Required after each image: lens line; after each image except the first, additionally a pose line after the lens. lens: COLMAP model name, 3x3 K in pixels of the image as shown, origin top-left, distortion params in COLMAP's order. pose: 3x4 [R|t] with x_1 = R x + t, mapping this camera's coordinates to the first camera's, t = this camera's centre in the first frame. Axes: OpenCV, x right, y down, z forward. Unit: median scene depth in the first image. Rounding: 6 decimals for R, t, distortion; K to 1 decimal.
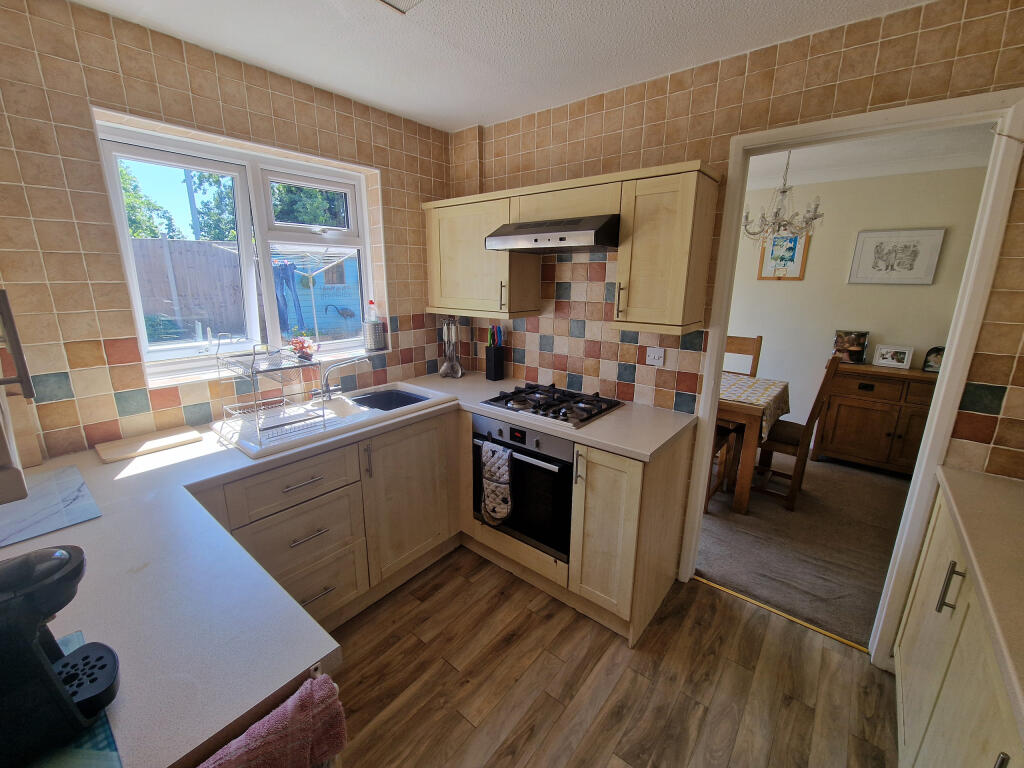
lens RADIAL K [[422.4, 0, 514.6], [0, 422.4, 382.4], [0, 0, 1]] dist [0.002915, -0.000457]
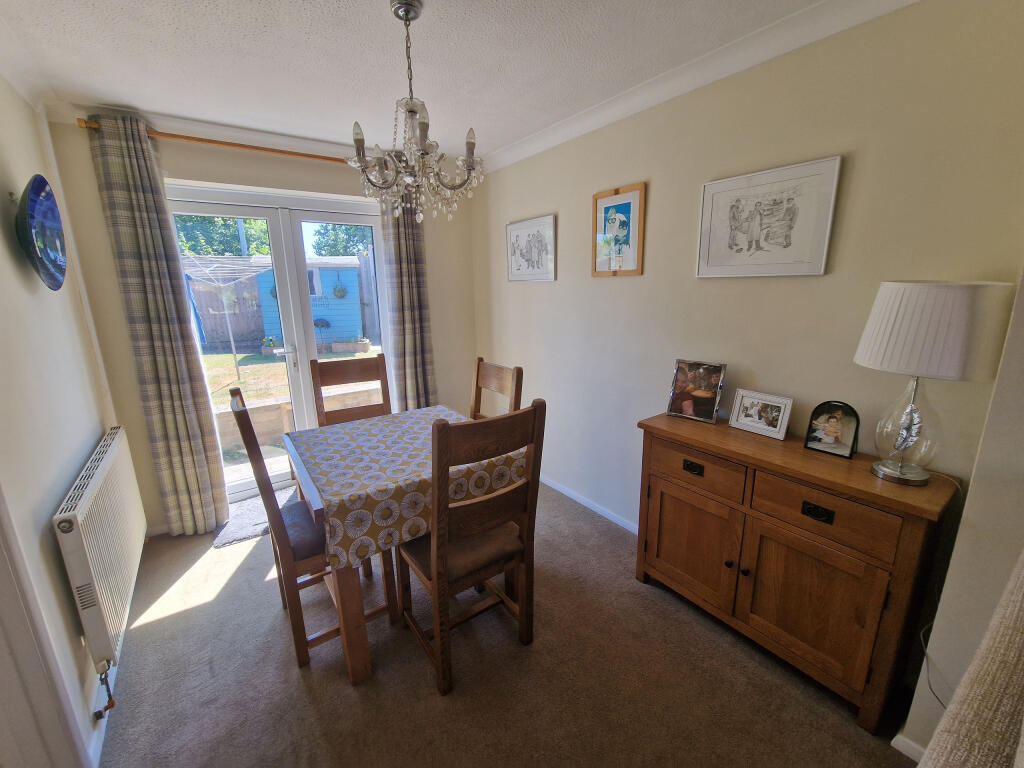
lens RADIAL K [[422.4, 0, 509.8], [0, 422.4, 382.6], [0, 0, 1]] dist [0.002915, -0.000457]
pose [[0.961856, 0.039048, -0.270755, 0.735522], [-0.043996, 0.998957, -0.012227, -0.079261], [0.269995, 0.023673, 0.962571, 0.410560]]
